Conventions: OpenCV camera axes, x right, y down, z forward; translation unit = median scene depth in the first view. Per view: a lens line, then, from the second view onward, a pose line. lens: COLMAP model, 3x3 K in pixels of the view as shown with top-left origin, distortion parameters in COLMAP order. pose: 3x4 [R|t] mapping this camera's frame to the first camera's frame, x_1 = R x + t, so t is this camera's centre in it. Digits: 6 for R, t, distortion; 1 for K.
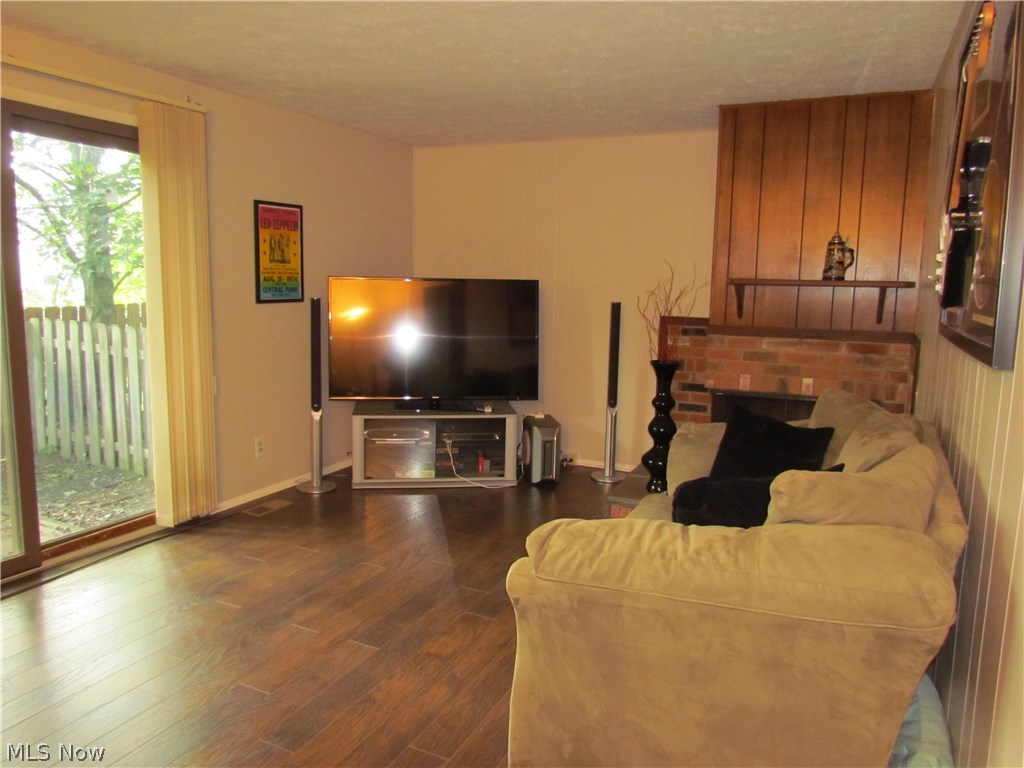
lens RADIAL K [[731.3, 0, 508.3], [0, 731.3, 381.5], [0, 0, 1]] dist [-0.024700, 0.001877]
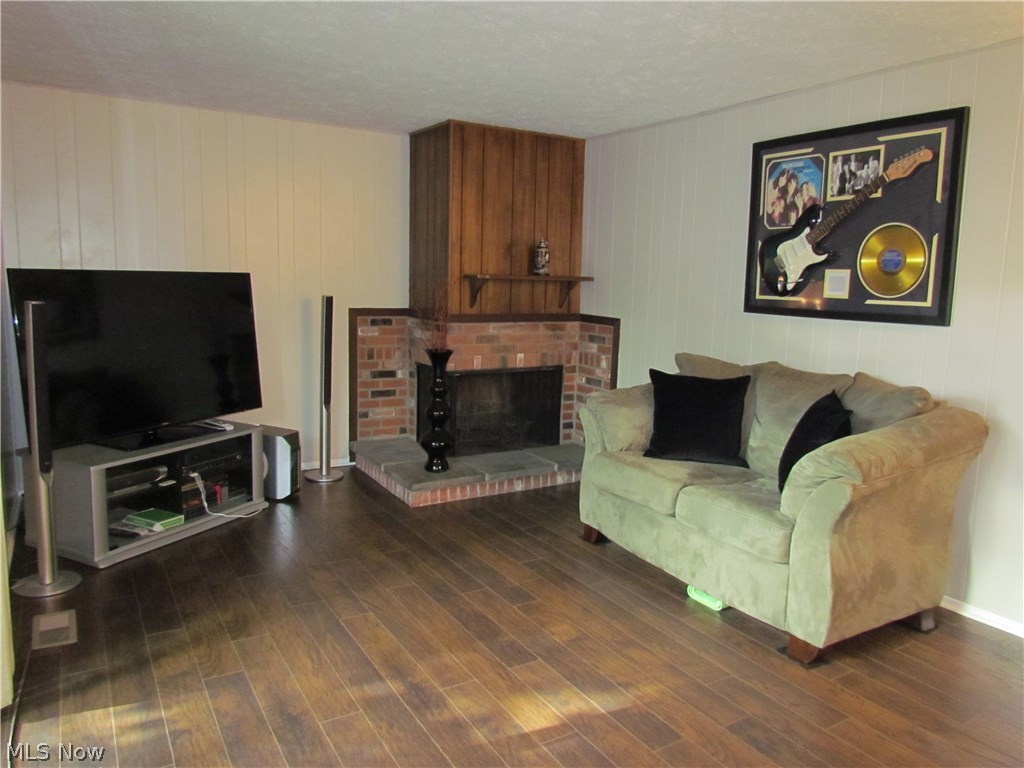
lens RADIAL K [[731.3, 0, 511.4], [0, 731.3, 381.1], [0, 0, 1]] dist [-0.024700, 0.001877]
pose [[0.539919, -0.118521, 0.833331, -0.639781], [0.098522, 0.992130, 0.077274, -0.055207], [-0.835931, 0.040380, 0.547347, 0.318659]]
